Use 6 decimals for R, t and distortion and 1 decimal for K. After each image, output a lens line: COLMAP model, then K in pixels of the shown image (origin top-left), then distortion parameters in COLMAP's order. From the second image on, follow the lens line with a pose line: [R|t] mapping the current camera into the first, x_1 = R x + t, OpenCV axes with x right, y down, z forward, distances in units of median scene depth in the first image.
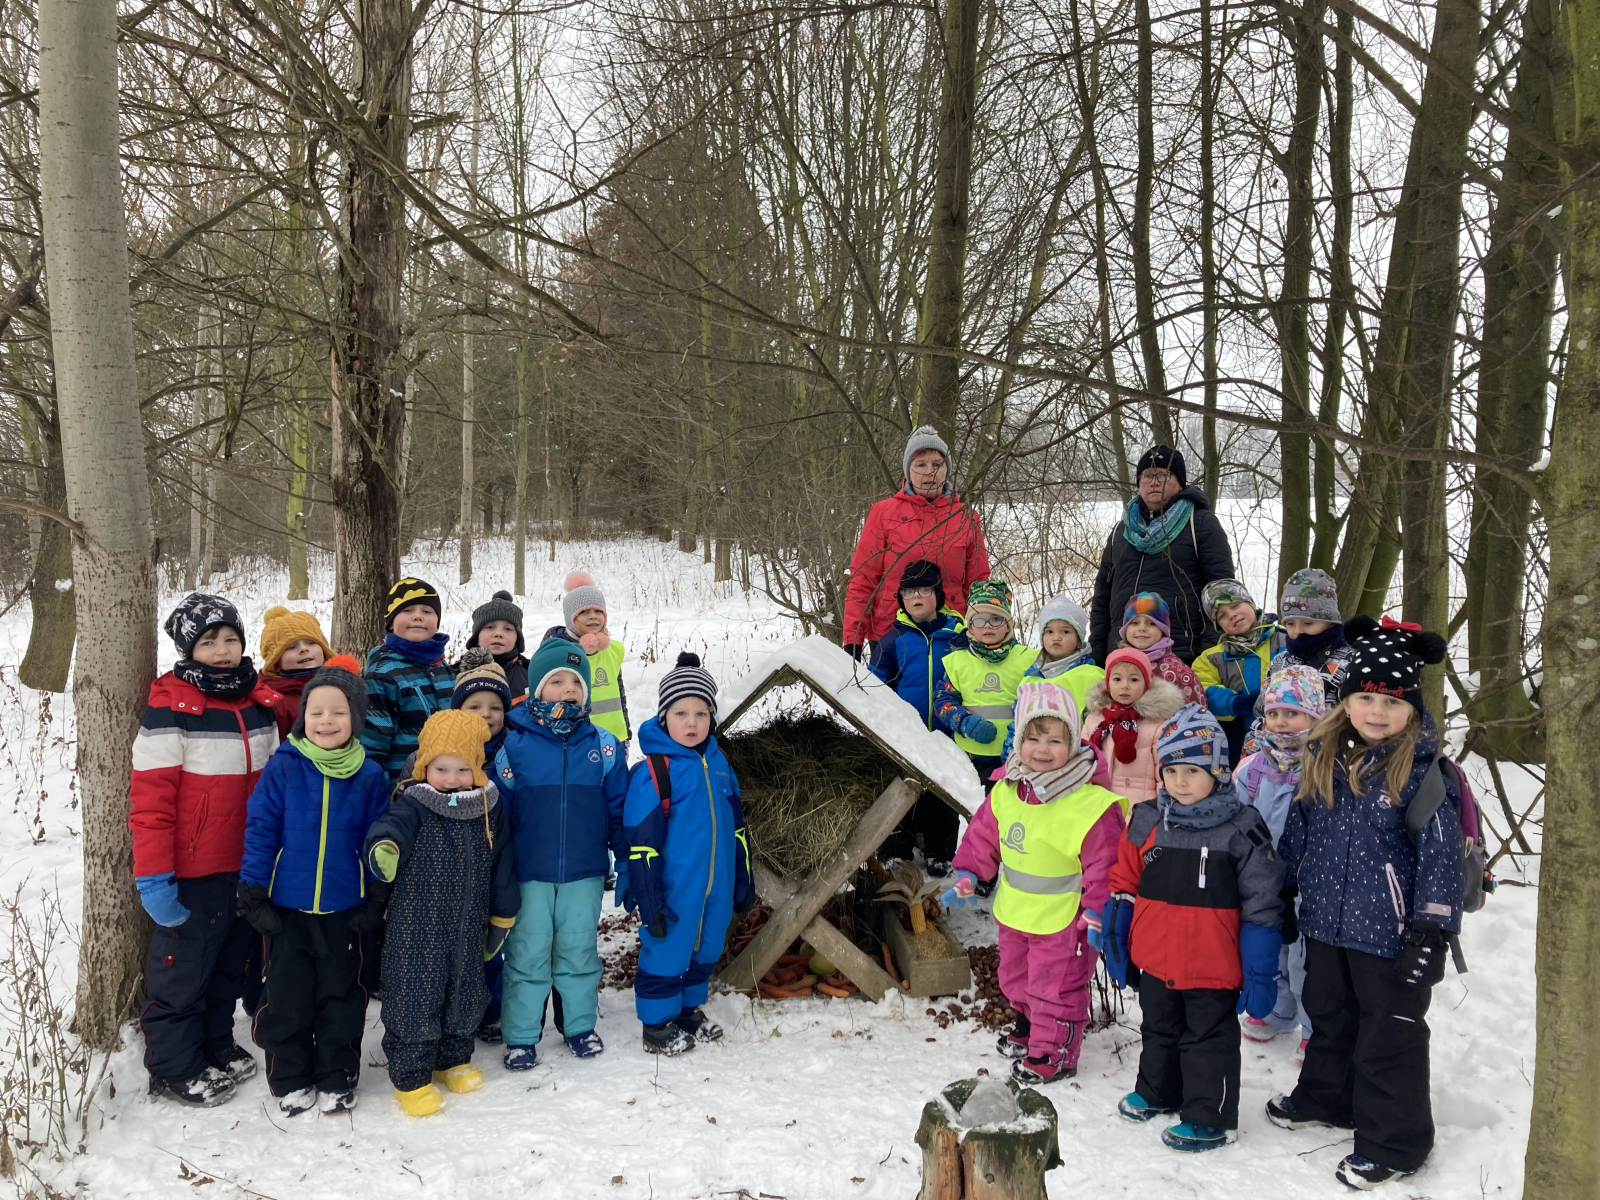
lens RADIAL K [[1260.0, 0, 797.8], [0, 1260.0, 590.2], [0, 0, 1]] dist [0.031348, -0.034090]
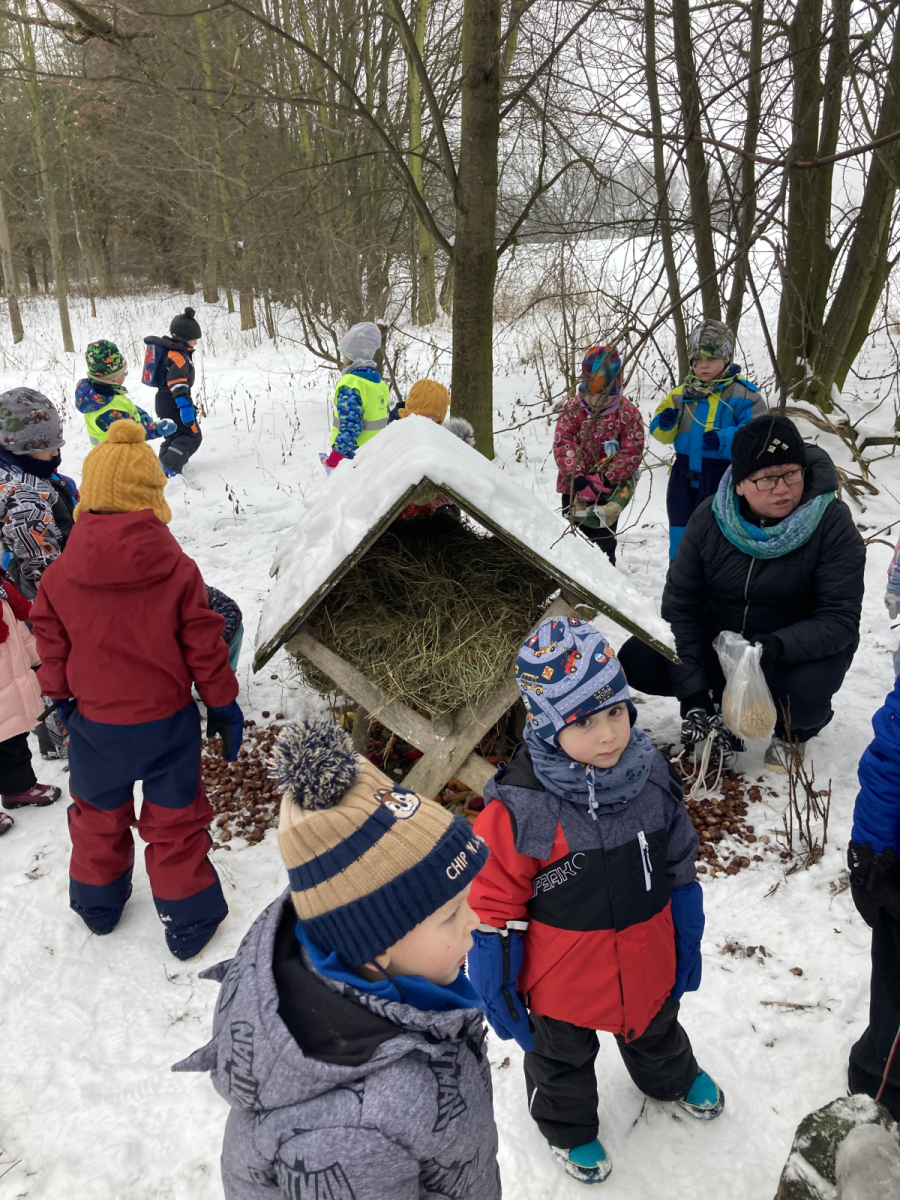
lens RADIAL K [[945.0, 0, 433.2], [0, 945.0, 602.5], [0, 0, 1]] dist [0.031348, -0.034090]
pose [[0.989589, -0.084559, 0.116461, -0.070803], [0.048369, 0.957532, 0.284240, -0.029947], [-0.135550, -0.275648, 0.951654, 0.362036]]
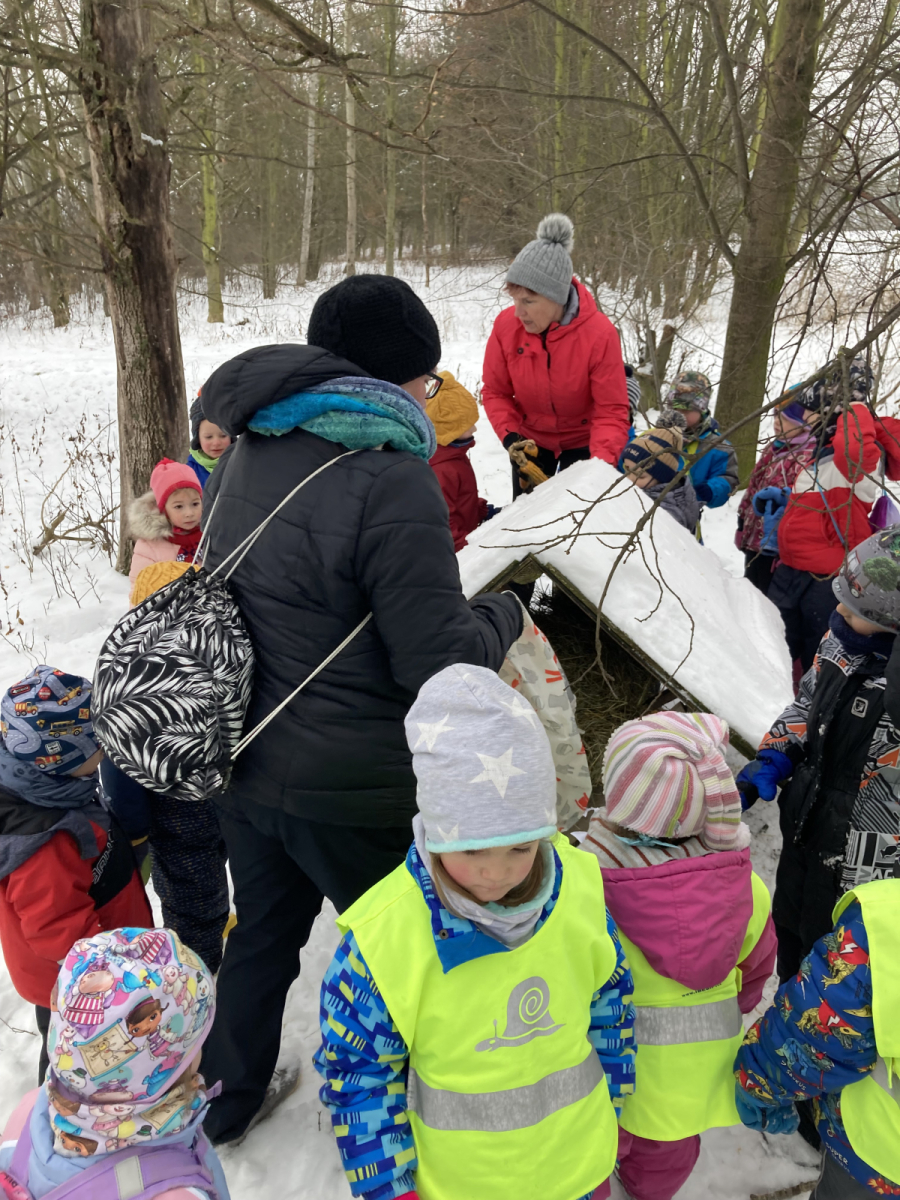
lens RADIAL K [[945.0, 0, 459.0], [0, 945.0, 591.1], [0, 0, 1]] dist [0.031348, -0.034090]
pose [[0.983686, 0.067576, -0.166717, 0.037349], [-0.016039, 0.956017, 0.292873, -0.069118], [0.179175, -0.285421, 0.941505, 0.420055]]
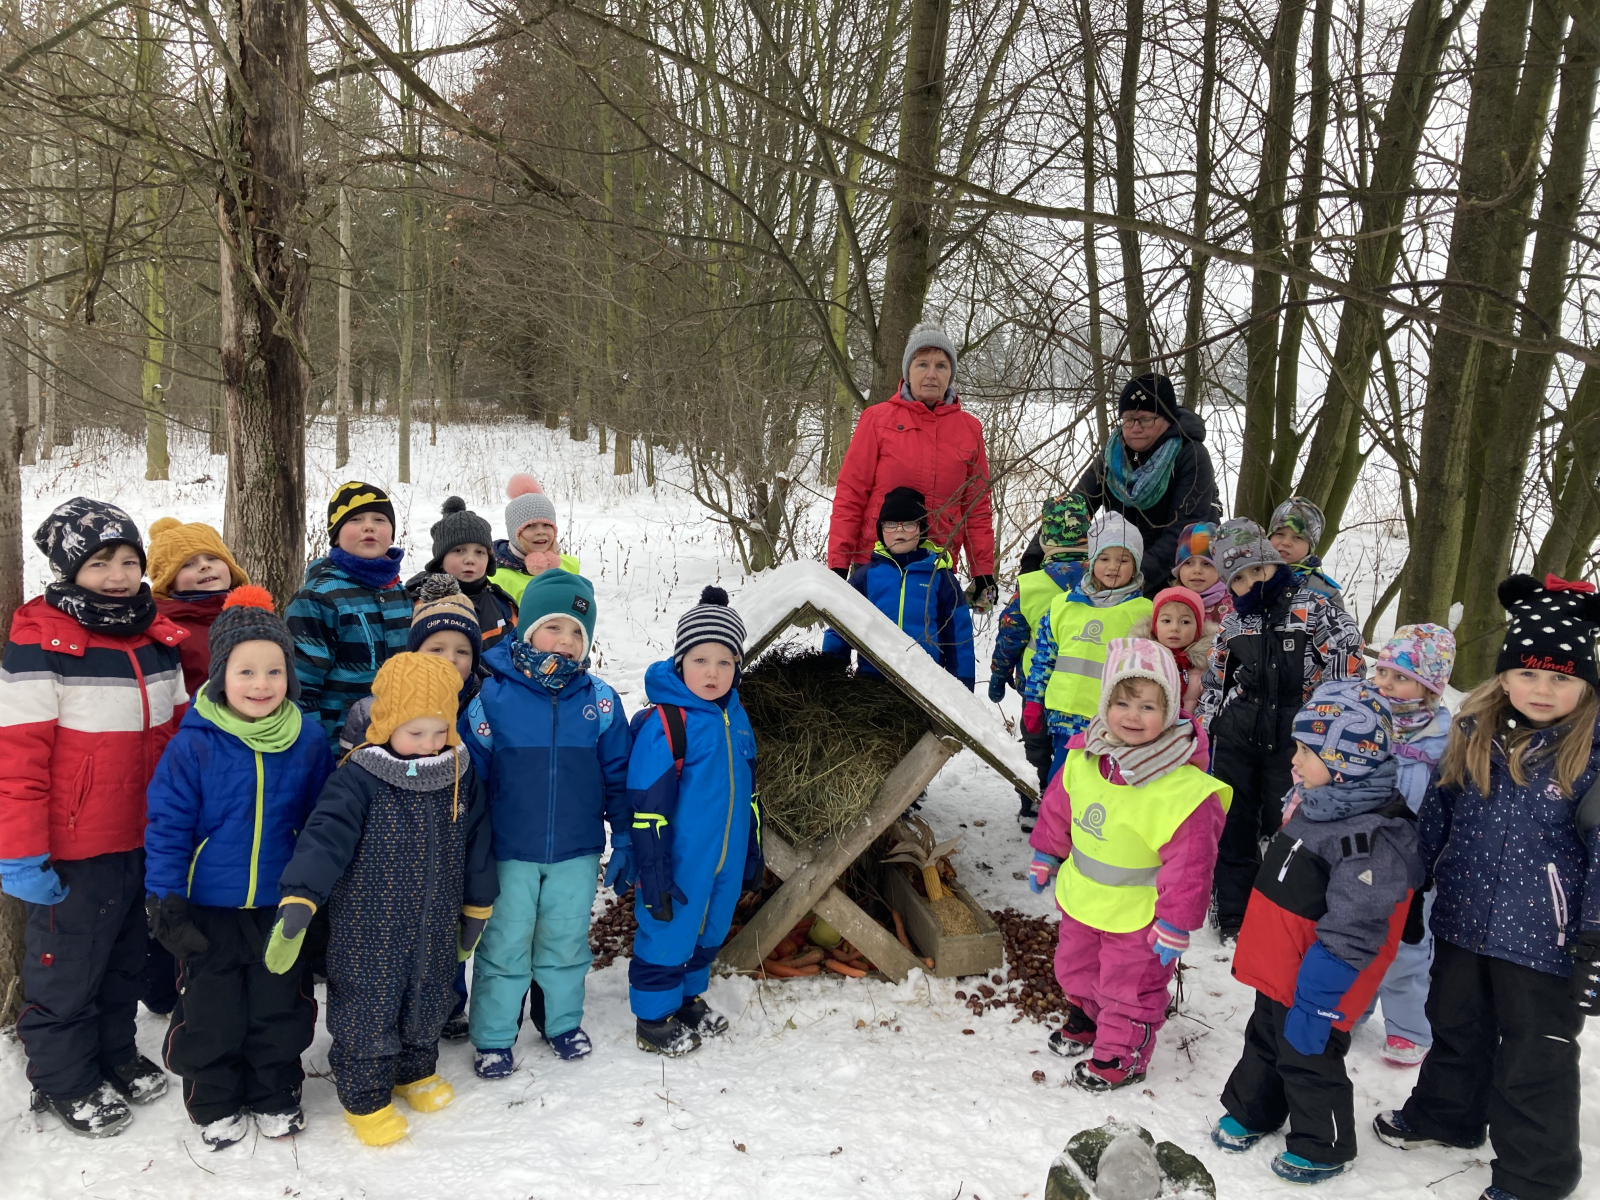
lens RADIAL K [[1260.0, 0, 814.2], [0, 1260.0, 601.2], [0, 0, 1]] dist [0.031348, -0.034090]
pose [[0.993787, 0.019982, 0.109493, -0.086521], [-0.030166, 0.995287, 0.092162, -0.017419], [-0.107136, -0.094893, 0.989706, 0.139831]]
